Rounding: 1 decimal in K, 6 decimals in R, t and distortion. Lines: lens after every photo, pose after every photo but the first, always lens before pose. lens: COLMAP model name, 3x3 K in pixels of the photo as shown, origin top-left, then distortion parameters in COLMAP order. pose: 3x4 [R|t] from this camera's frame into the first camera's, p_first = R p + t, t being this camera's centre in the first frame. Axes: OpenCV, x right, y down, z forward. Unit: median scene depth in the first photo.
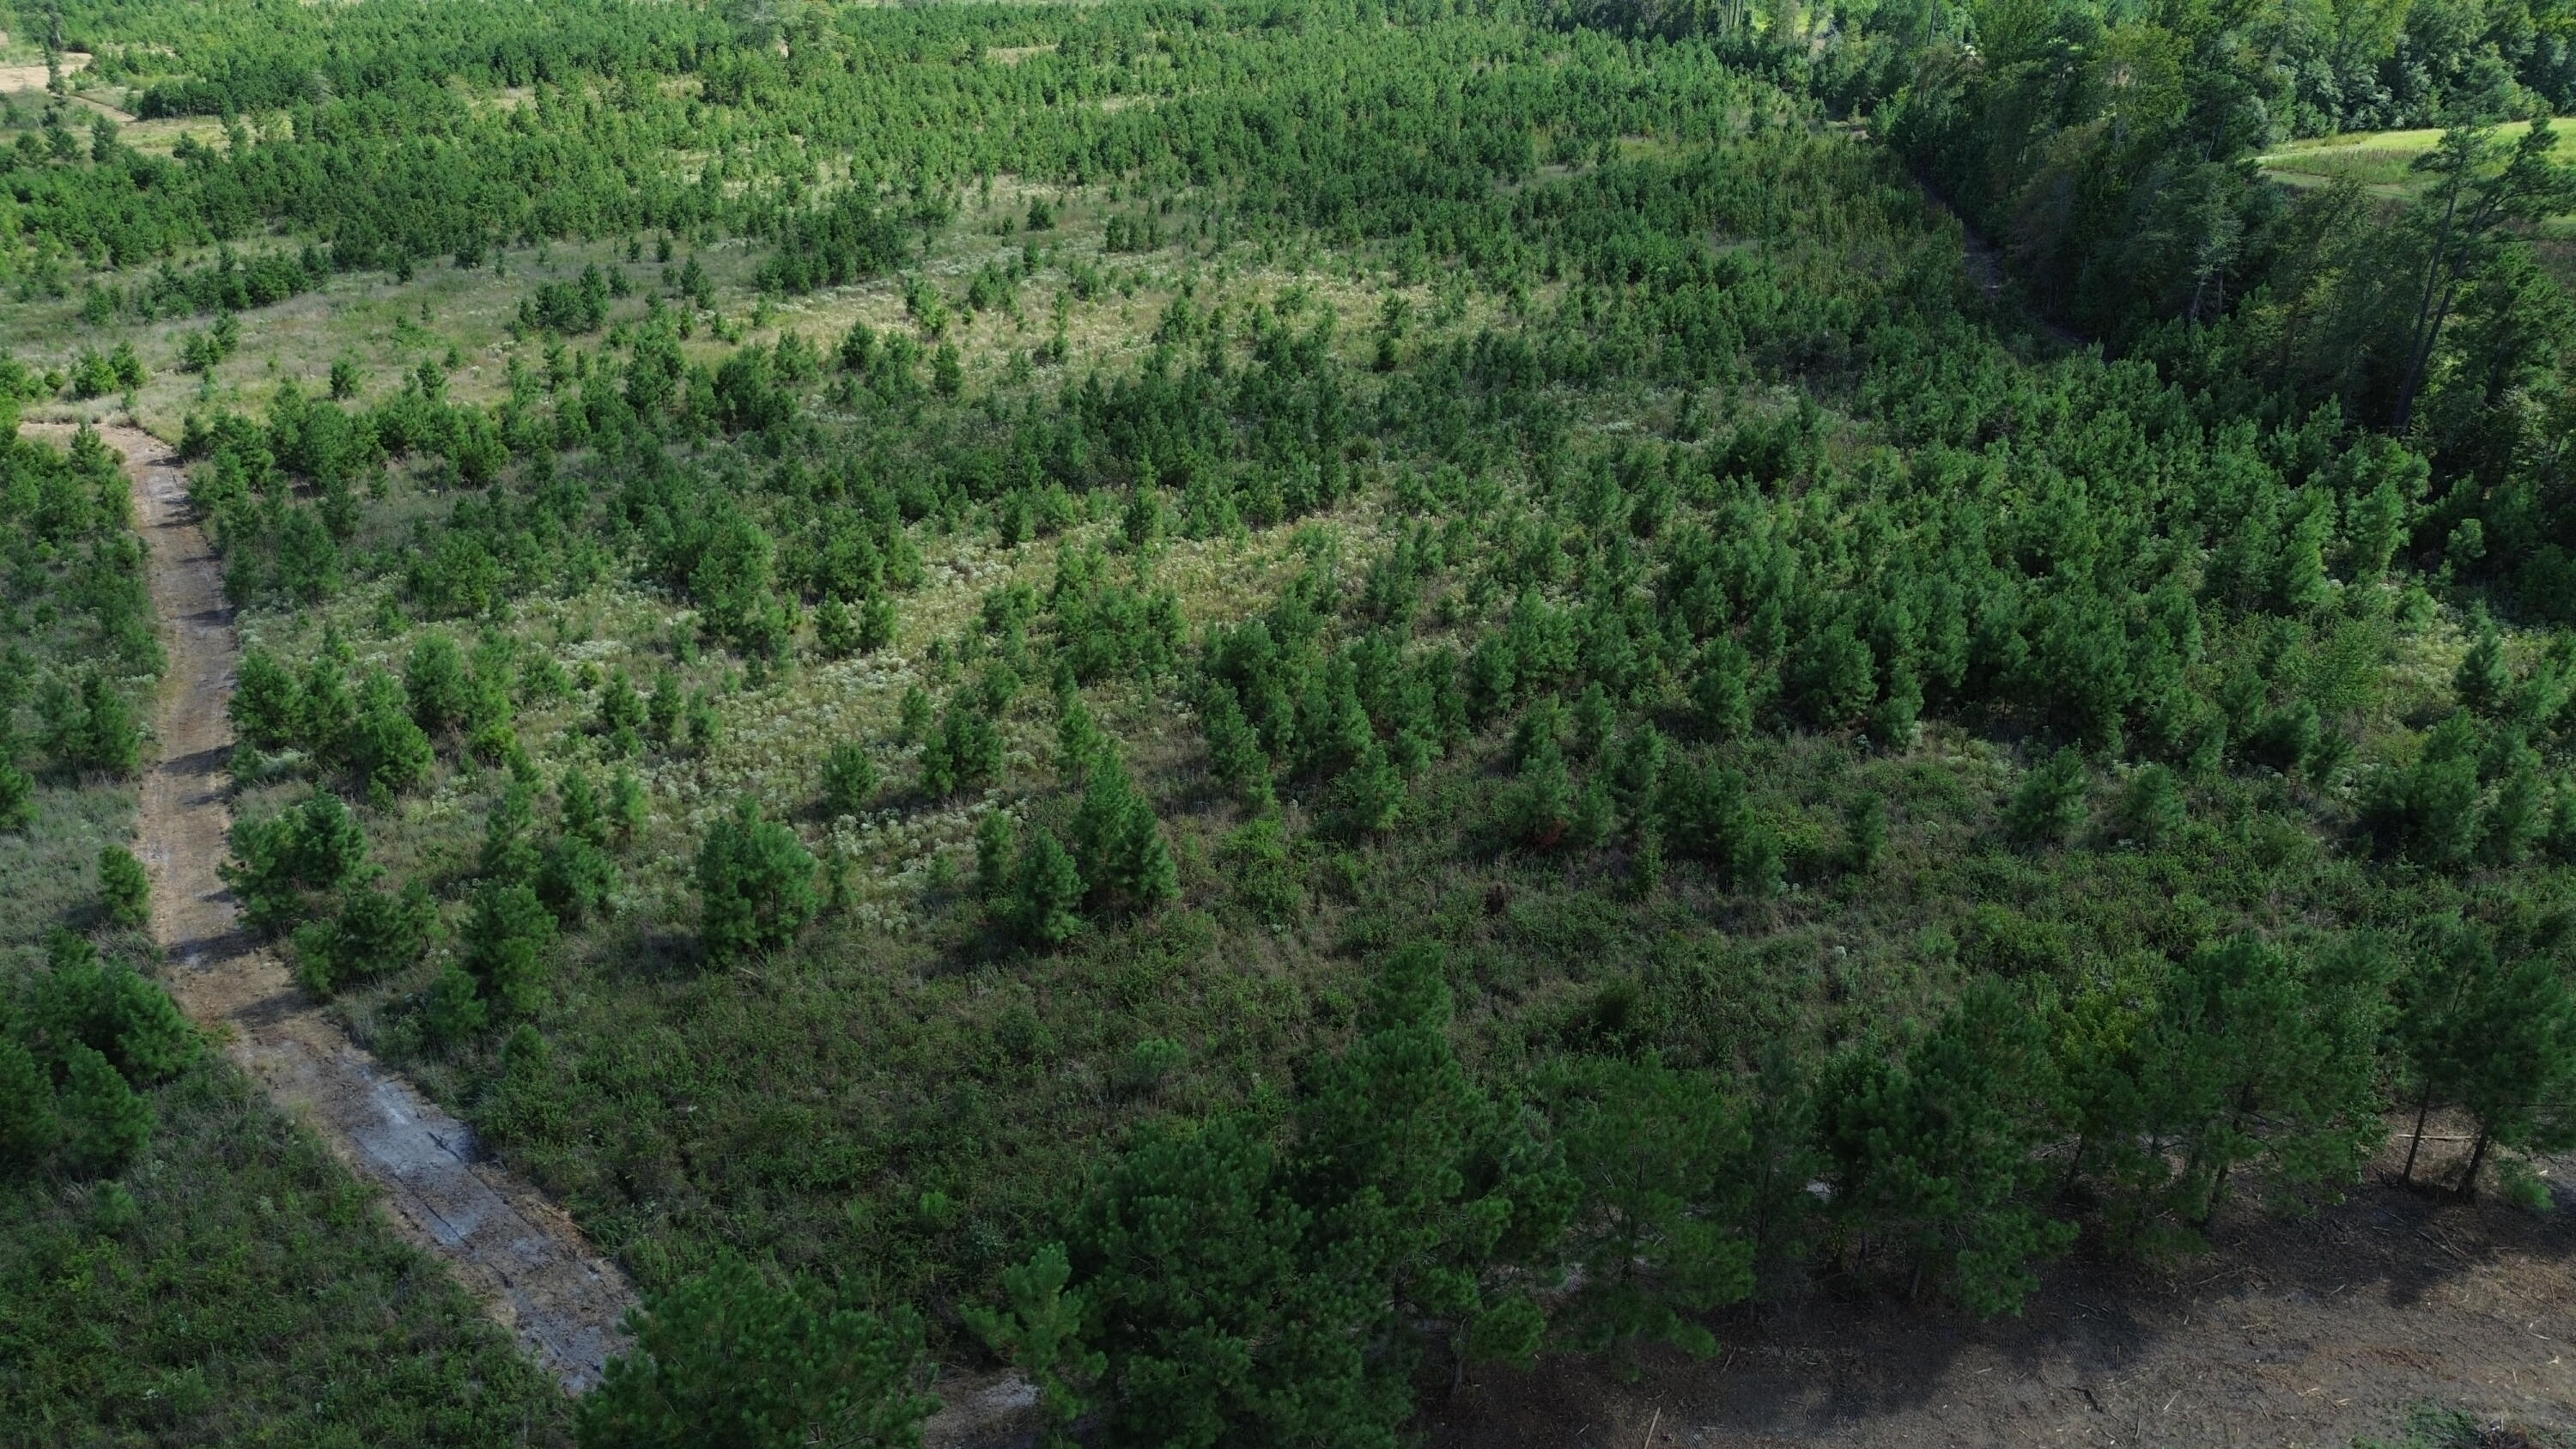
lens RADIAL K [[1844.8, 0, 1288.0], [0, 1844.8, 724.5], [0, 0, 1]] dist [0.069208, -0.065016]
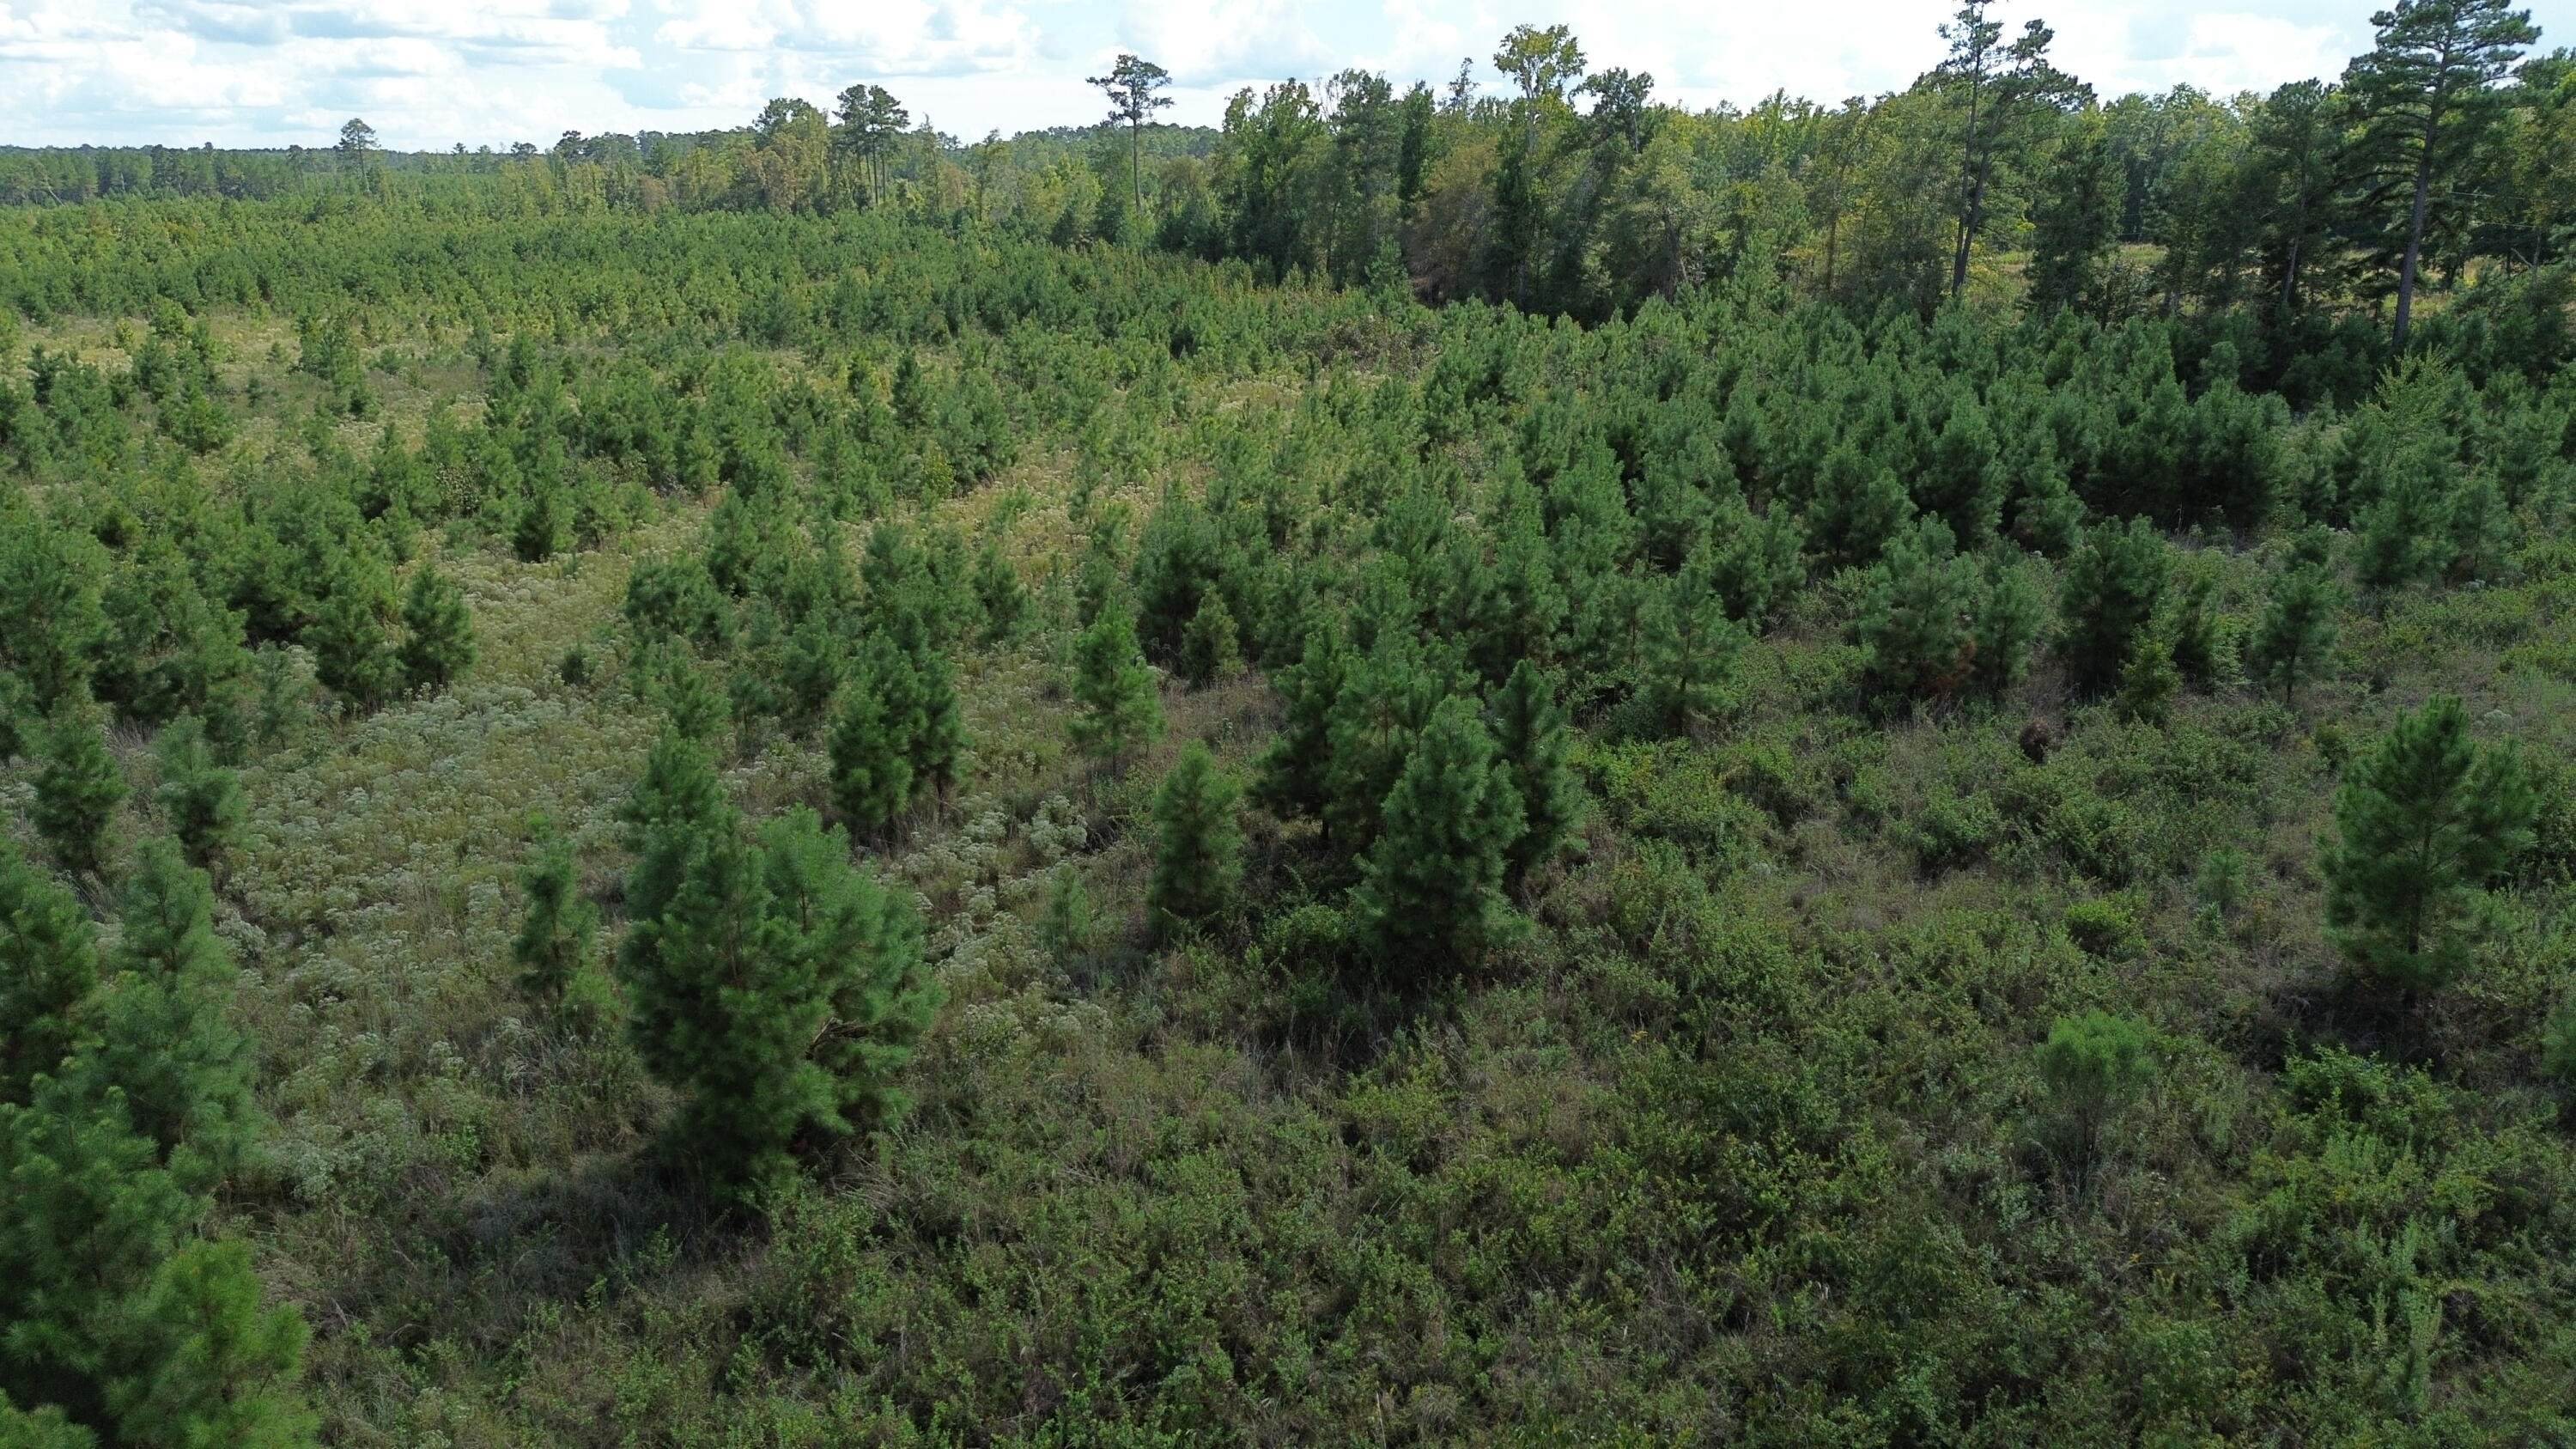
lens RADIAL K [[1844.8, 0, 1288.0], [0, 1844.8, 724.5], [0, 0, 1]] dist [0.069208, -0.065016]
pose [[0.868786, -0.147441, 0.472728, -0.216143], [0.215398, 0.972120, -0.092663, 0.054721], [-0.445886, 0.182329, 0.876323, 0.361849]]
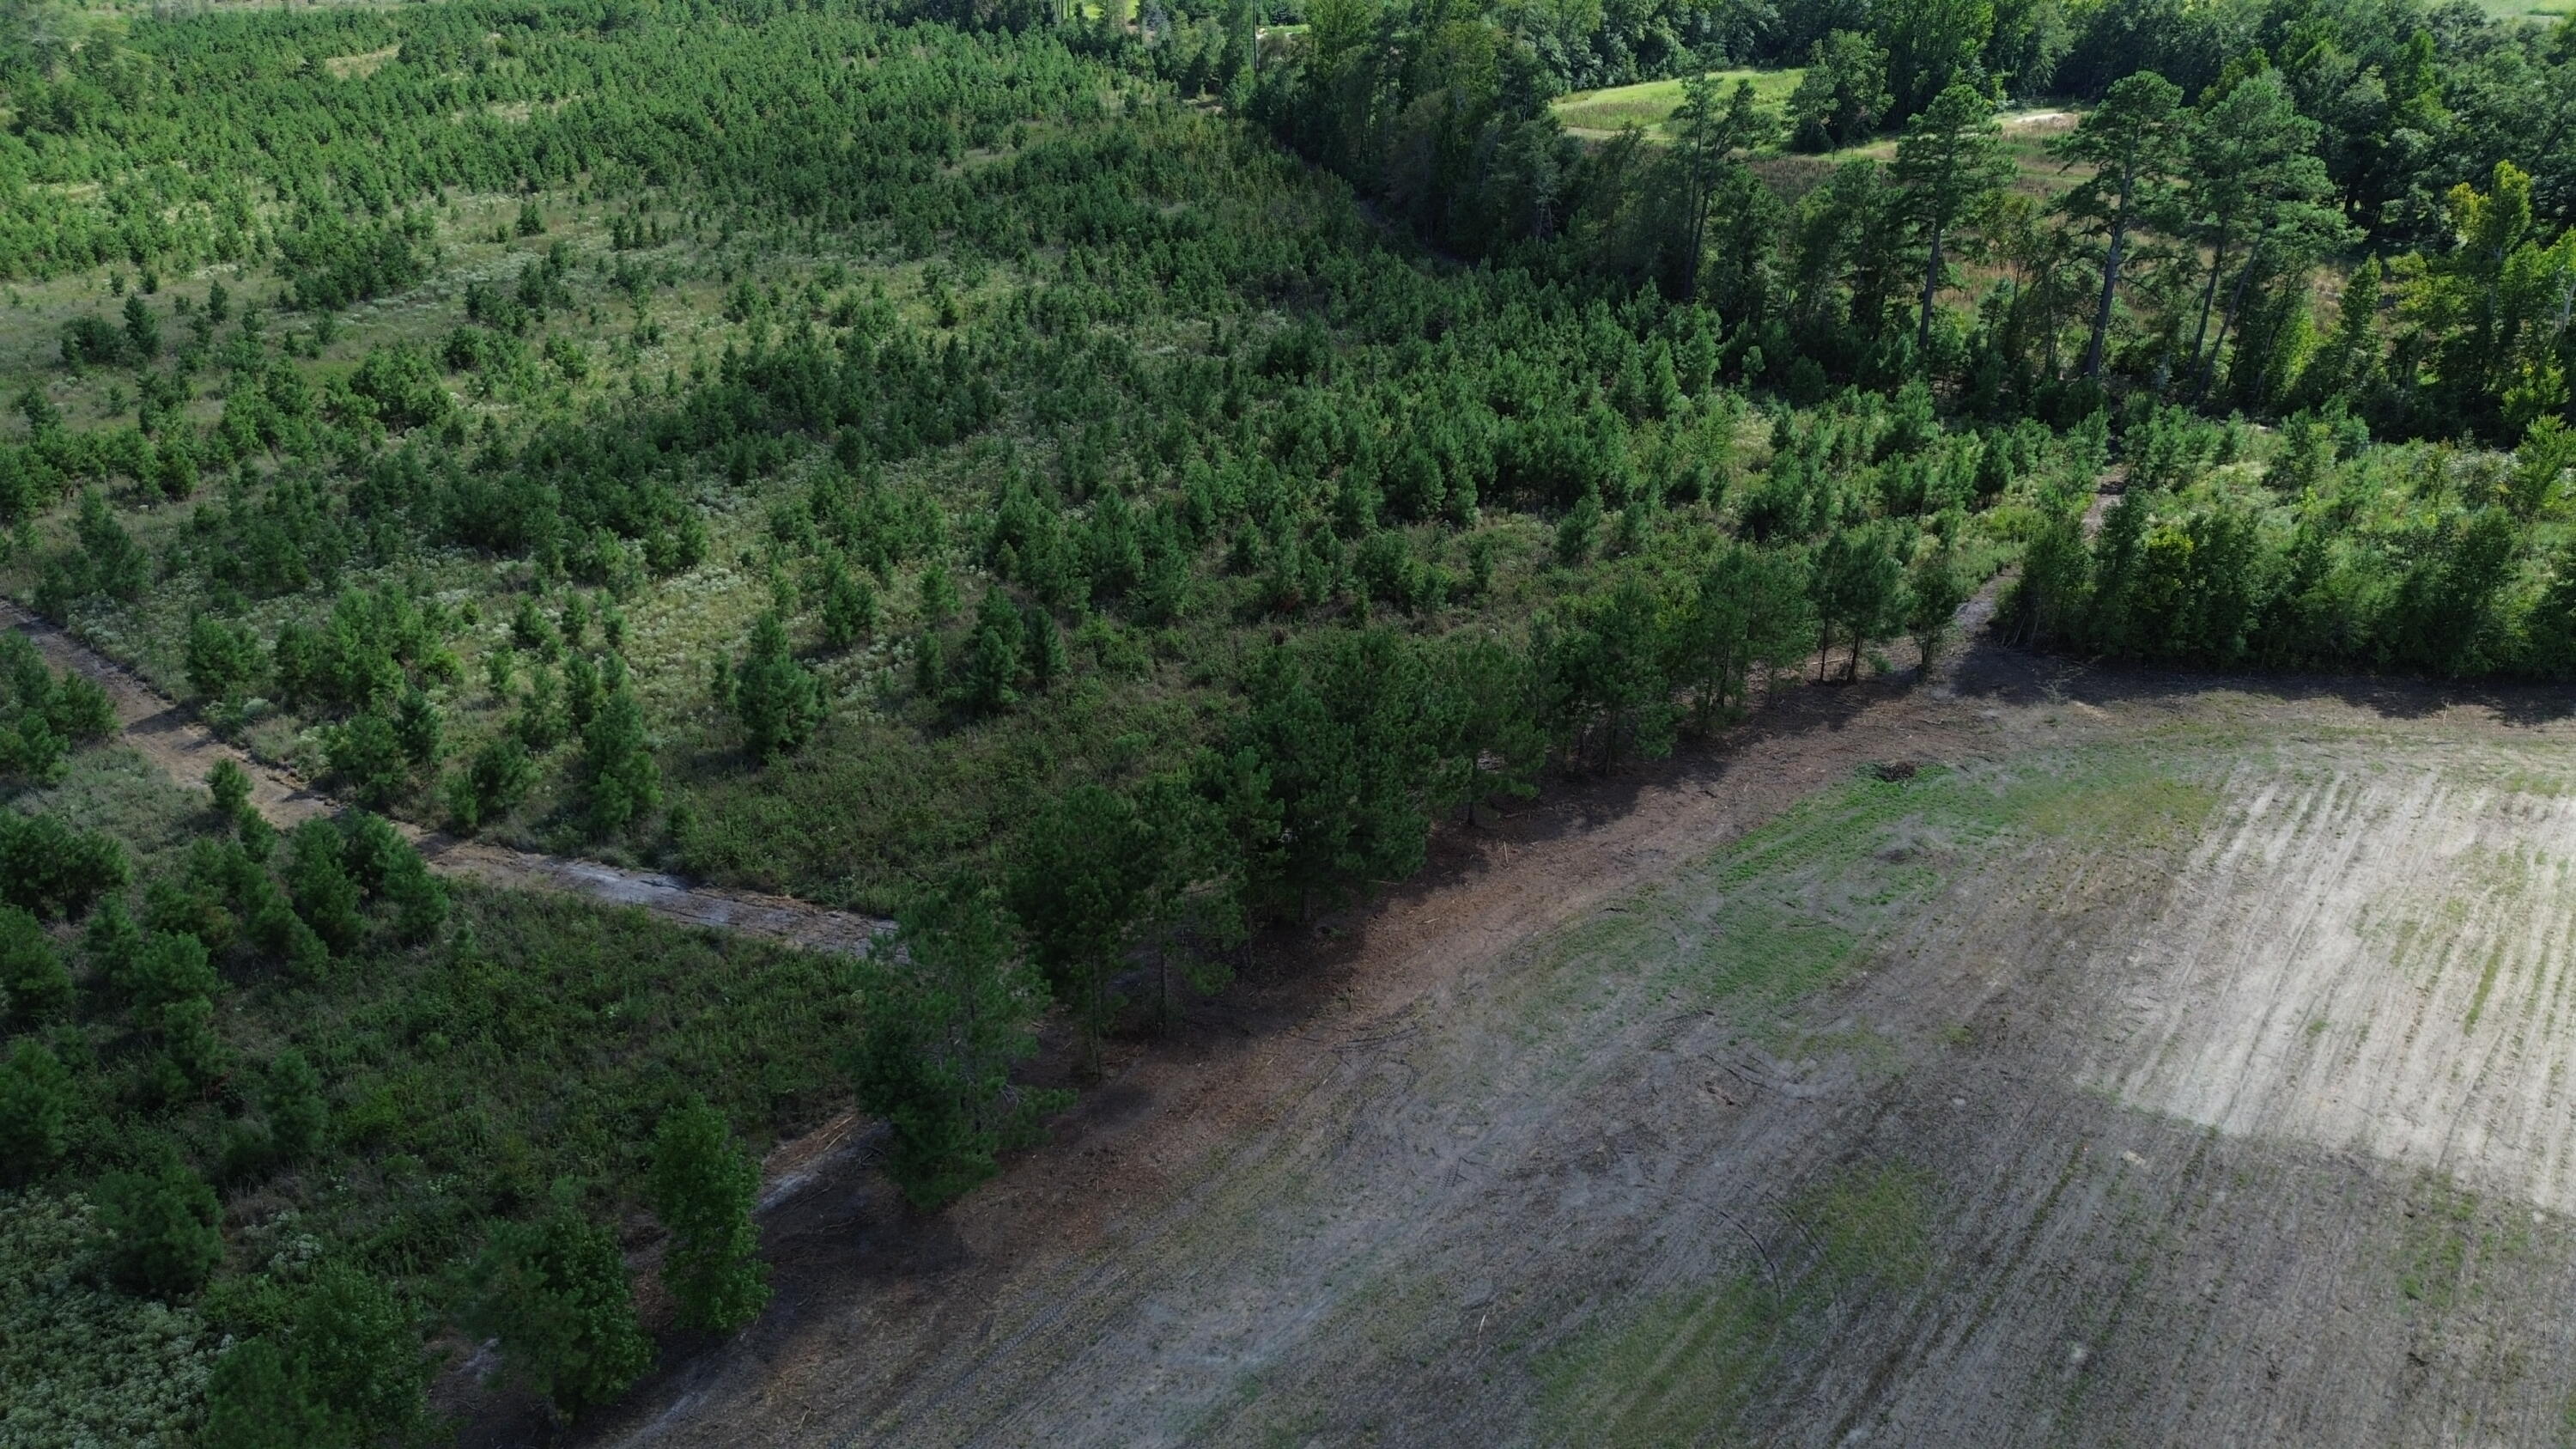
lens RADIAL K [[1844.8, 0, 1288.0], [0, 1844.8, 724.5], [0, 0, 1]] dist [0.069208, -0.065016]
pose [[0.928467, -0.162305, 0.334074, -0.233402], [0.159356, 0.986549, 0.036413, 0.066555], [-0.335490, 0.019428, 0.941843, -0.244445]]
